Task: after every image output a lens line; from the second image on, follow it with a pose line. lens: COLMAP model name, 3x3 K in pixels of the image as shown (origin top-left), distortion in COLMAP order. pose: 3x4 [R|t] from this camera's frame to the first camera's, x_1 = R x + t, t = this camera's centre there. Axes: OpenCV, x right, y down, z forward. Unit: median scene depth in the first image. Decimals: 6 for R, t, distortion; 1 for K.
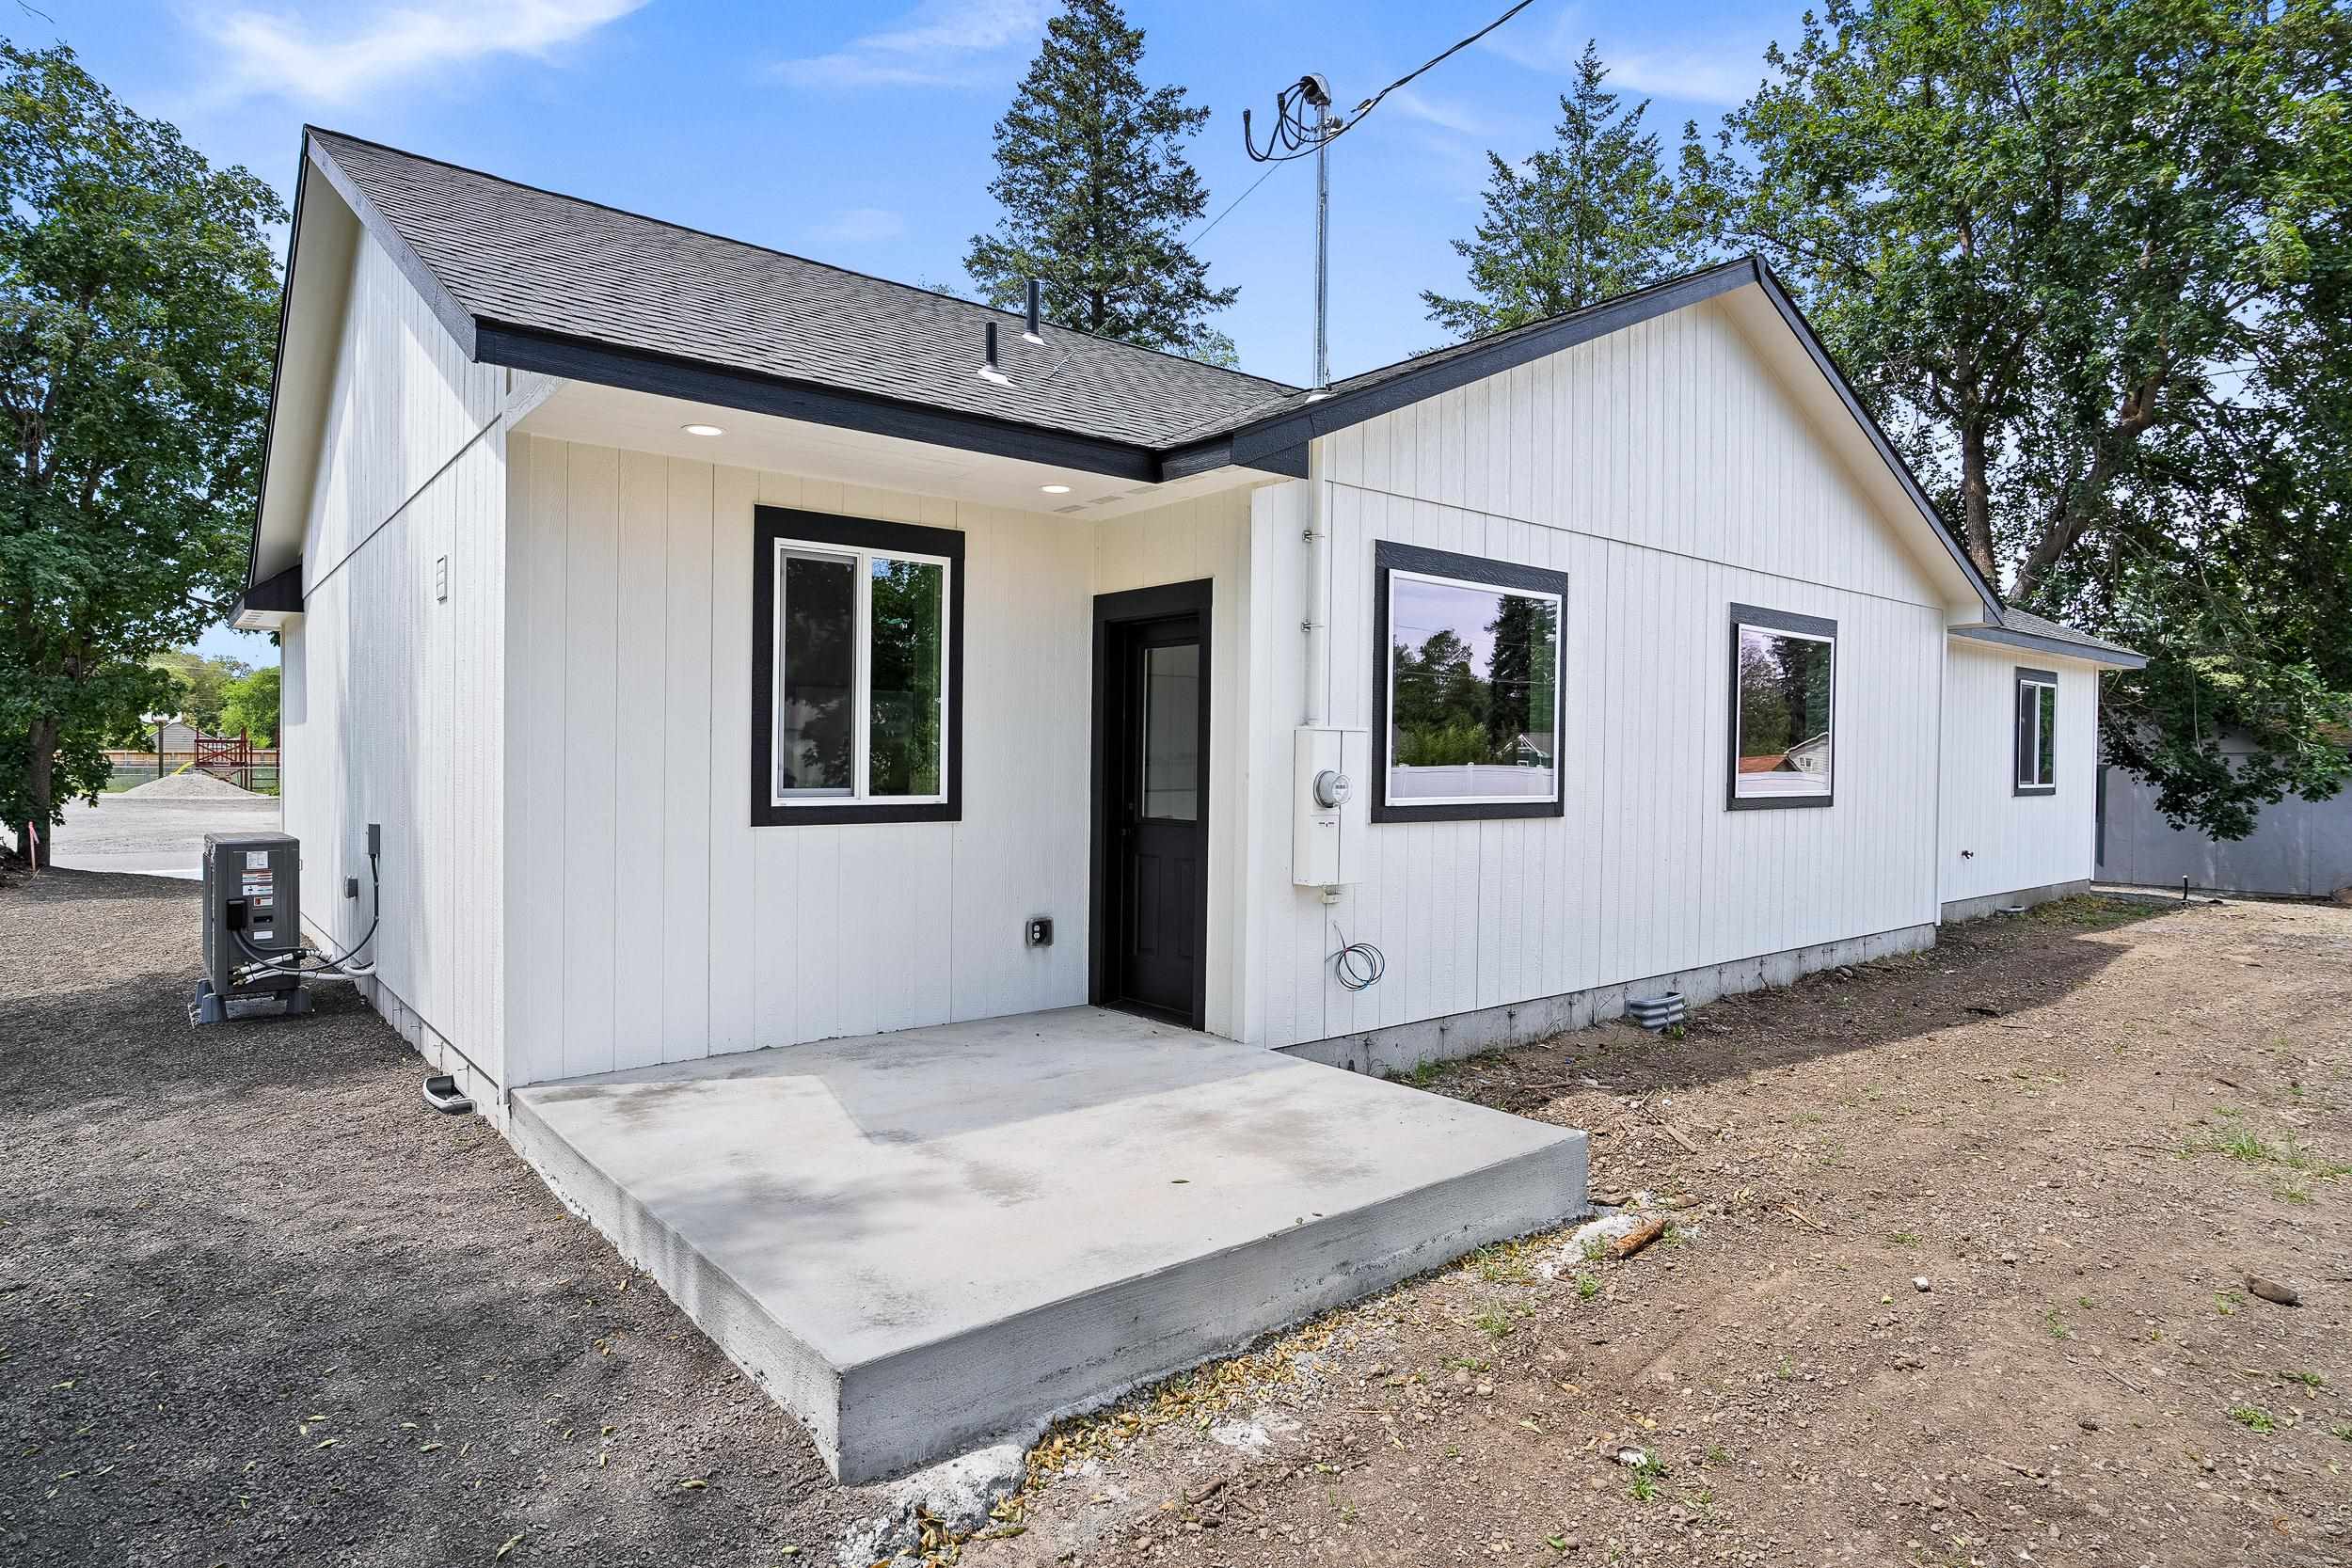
lens RADIAL K [[1269.3, 0, 1176.0], [0, 1269.3, 784.0], [0, 0, 1]] dist [-0.001657, -0.000059]
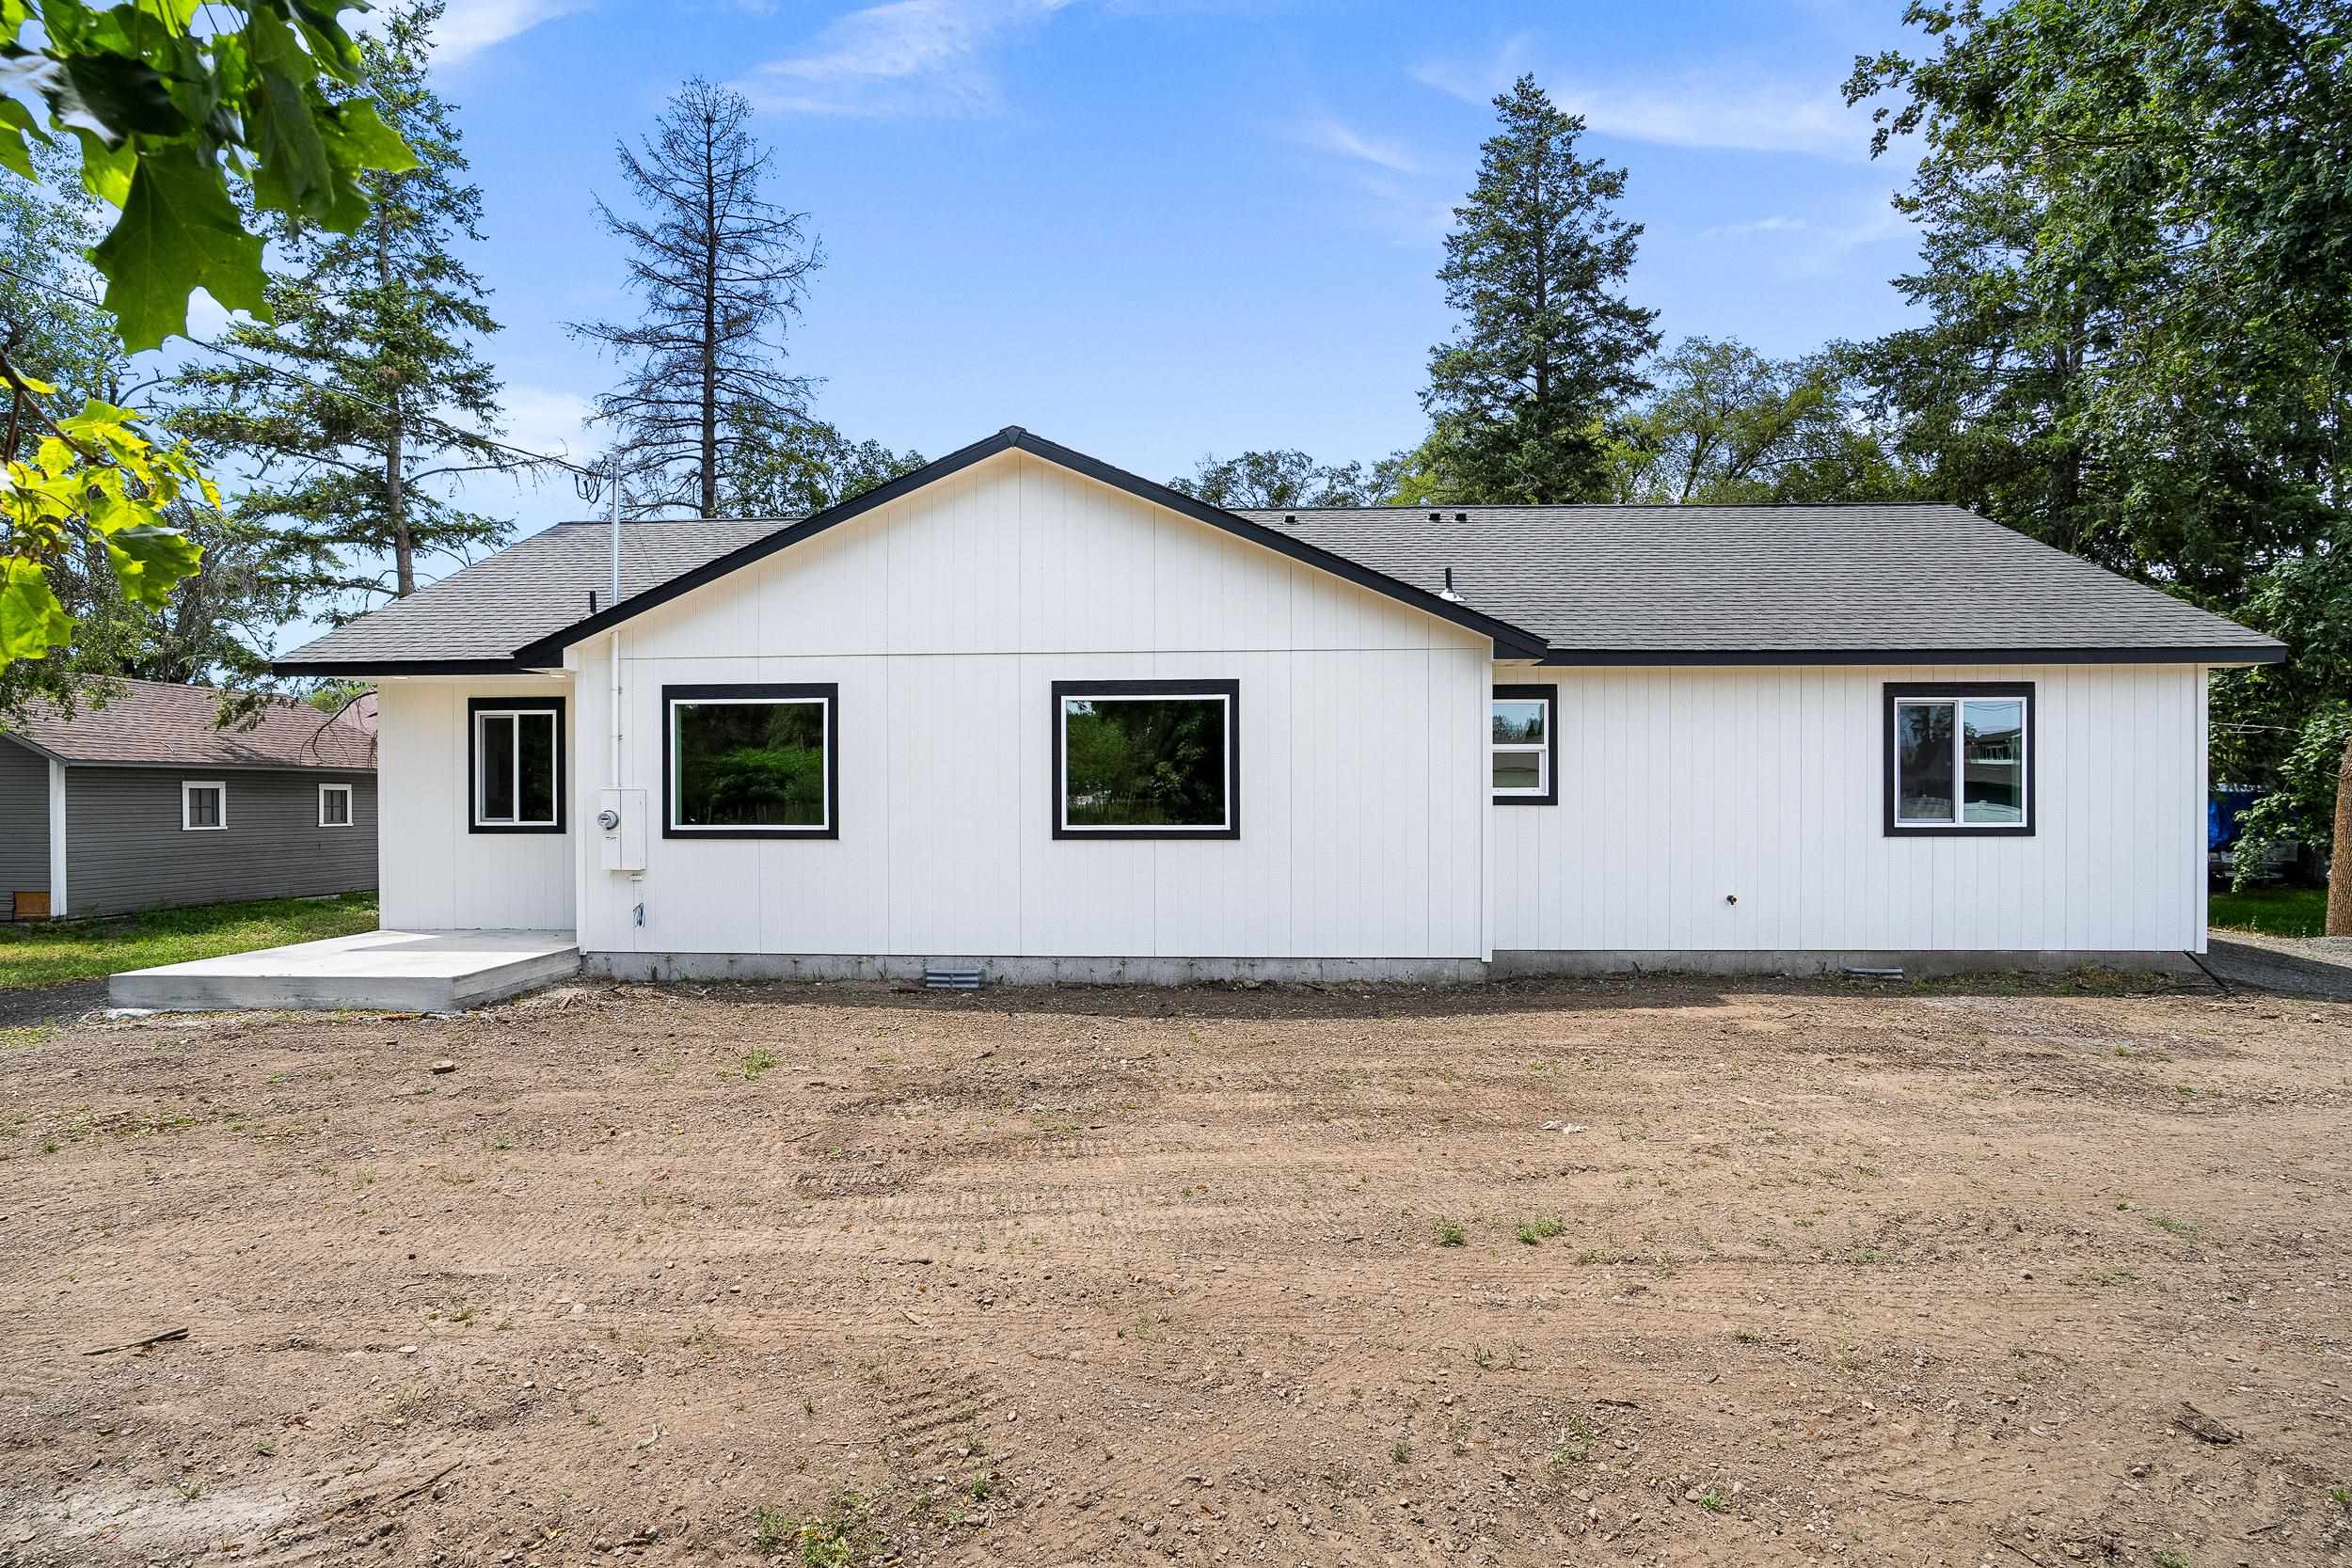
lens RADIAL K [[1156.4, 0, 1176.0], [0, 1156.4, 784.0], [0, 0, 1]] dist [-0.023200, 0.000227]
pose [[0.732467, -0.012573, -0.680686, 1.593801], [-0.001173, 0.999805, -0.019730, -0.015033], [0.680801, 0.015250, 0.732310, 0.247964]]
